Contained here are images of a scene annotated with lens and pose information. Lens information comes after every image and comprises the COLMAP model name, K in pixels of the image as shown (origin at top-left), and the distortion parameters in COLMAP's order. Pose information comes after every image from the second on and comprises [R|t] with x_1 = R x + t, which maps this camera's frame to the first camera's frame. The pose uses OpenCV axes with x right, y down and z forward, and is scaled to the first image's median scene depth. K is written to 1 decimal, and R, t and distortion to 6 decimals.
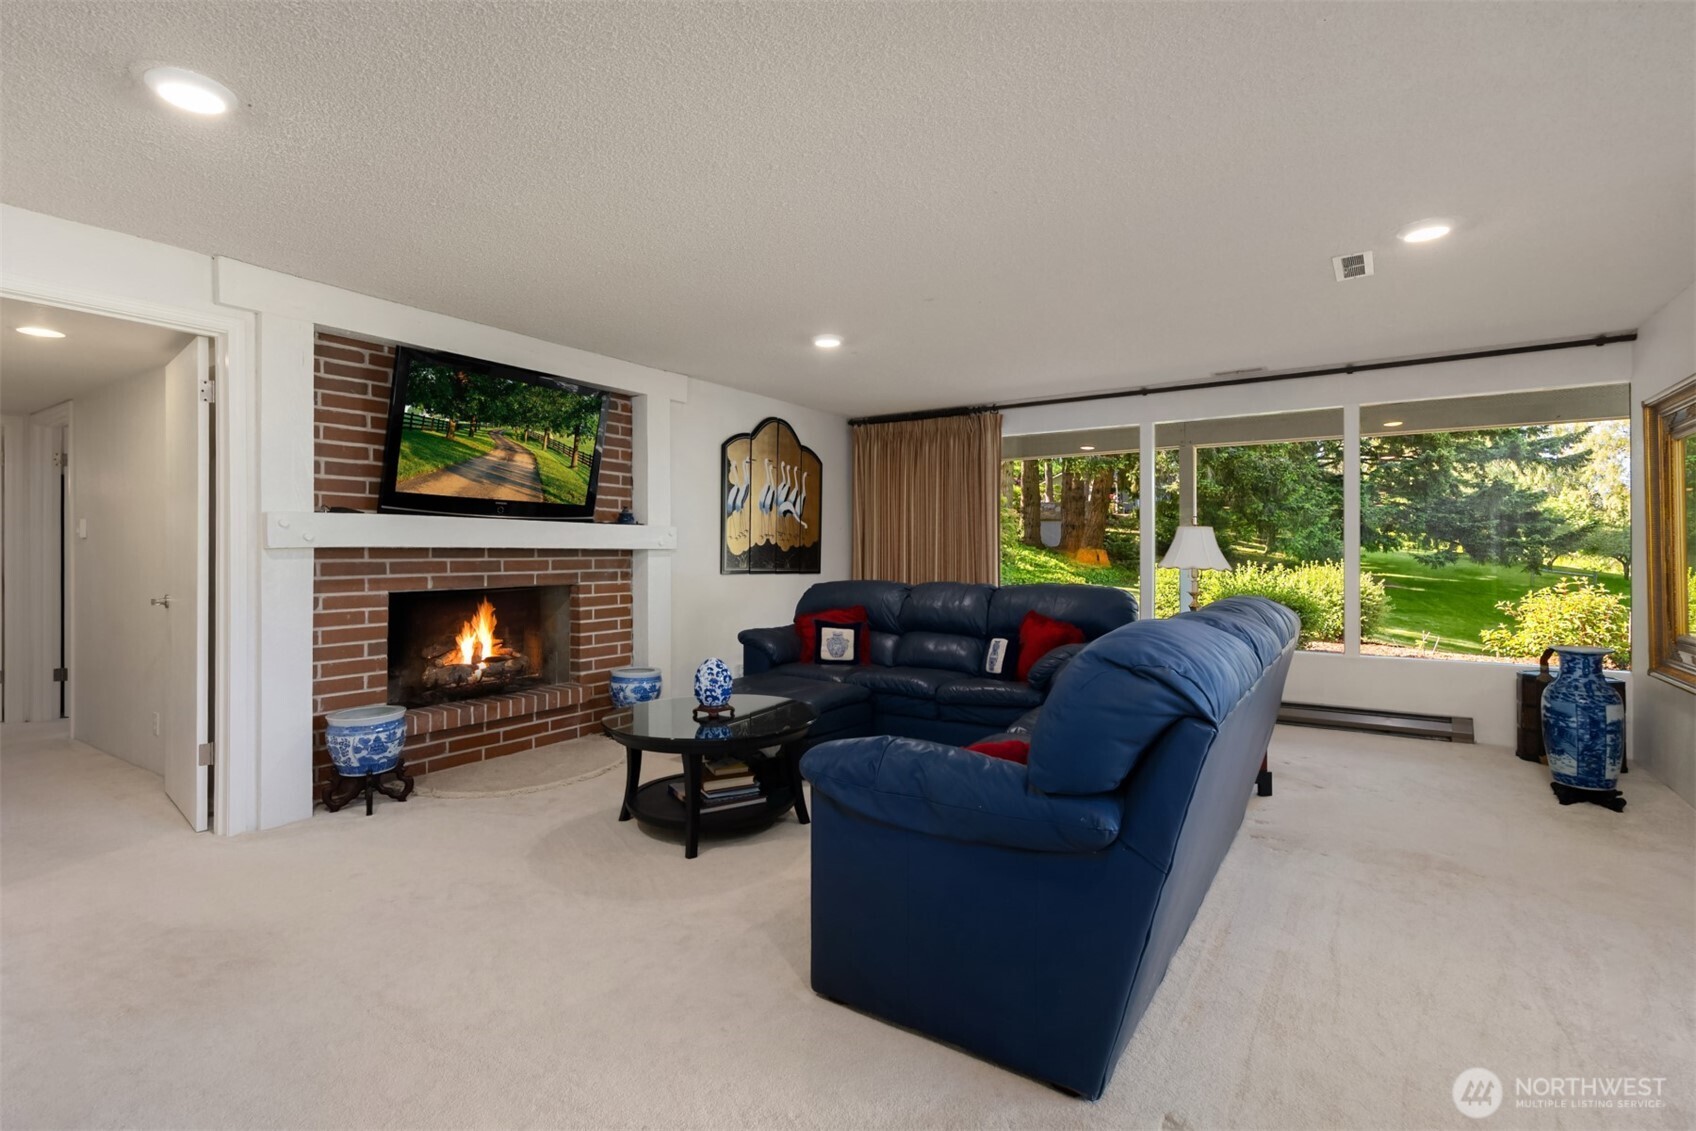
lens RADIAL K [[808.9, 0, 843.9], [0, 808.9, 561.3], [0, 0, 1]] dist [-0.002475, 0.000134]
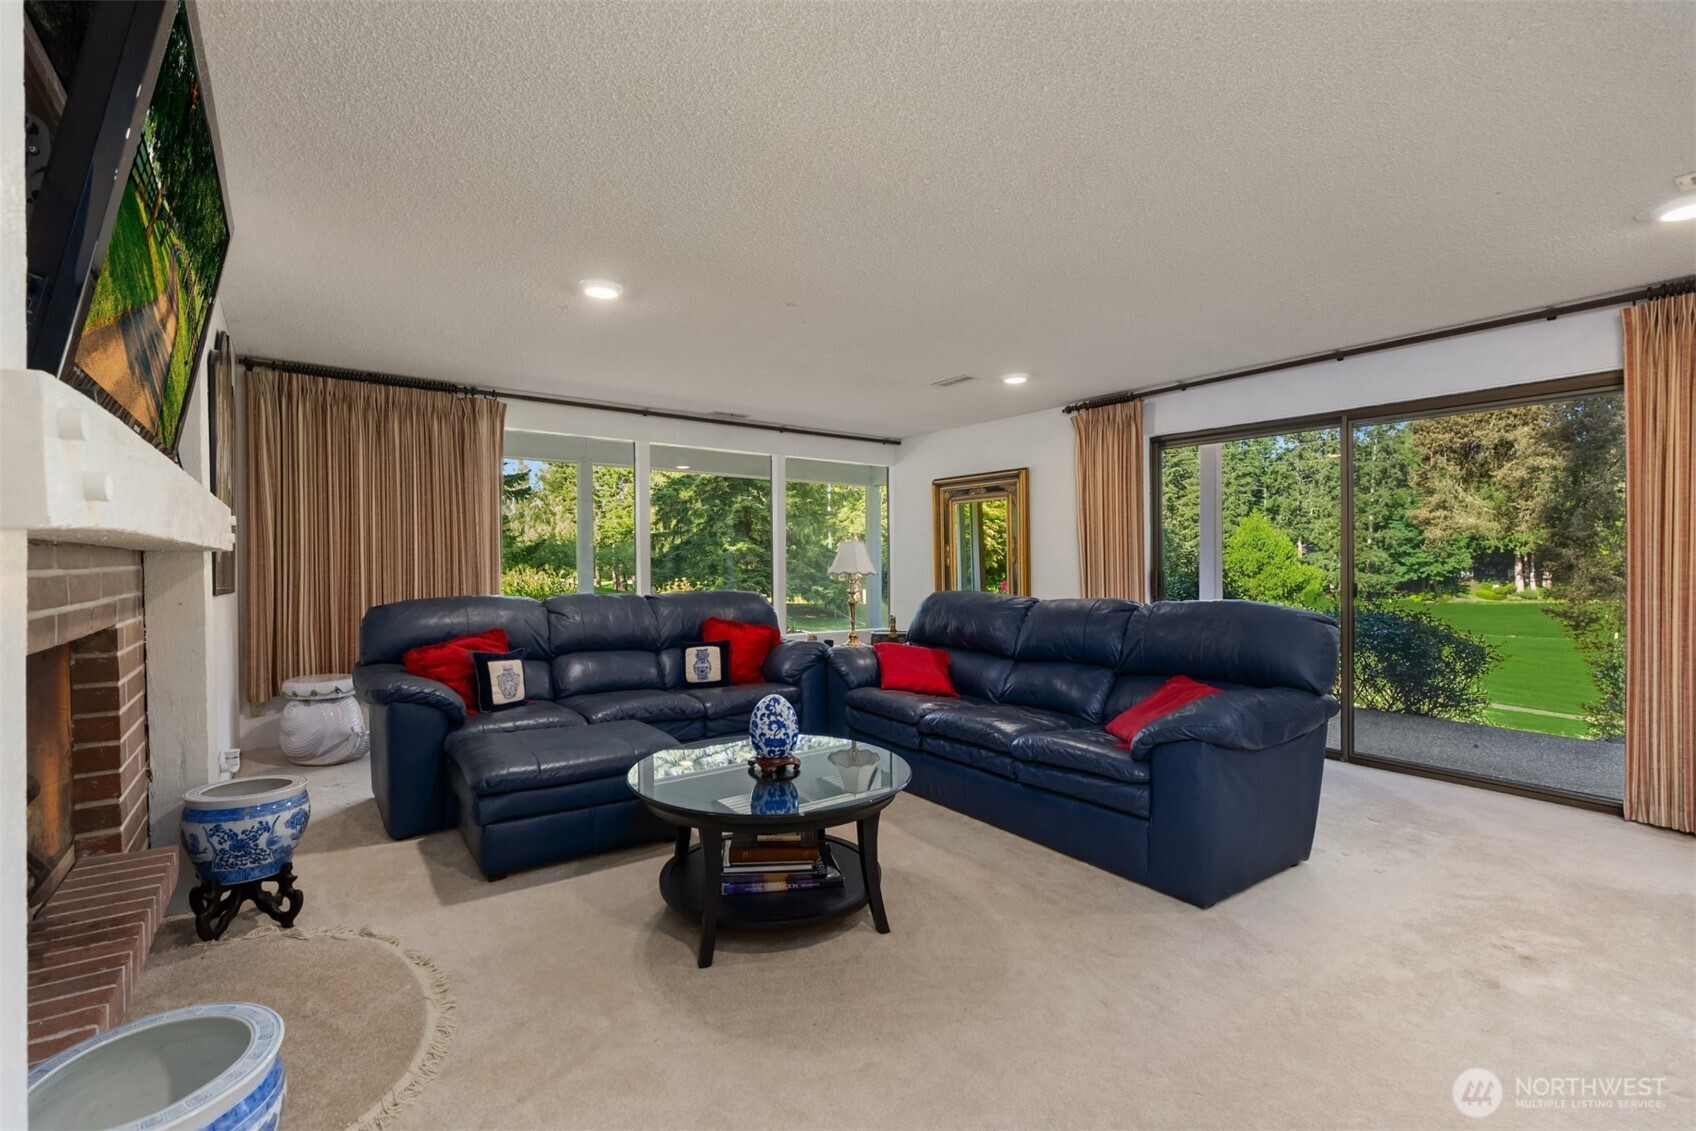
lens RADIAL K [[744.2, 0, 844.2], [0, 744.2, 564.1], [0, 0, 1]] dist [-0.002396, -0.000212]
pose [[0.337785, -0.001299, 0.941222, -0.554278], [0.009189, 0.999956, -0.001918, -0.001608], [-0.941178, 0.009297, 0.337782, 0.474047]]
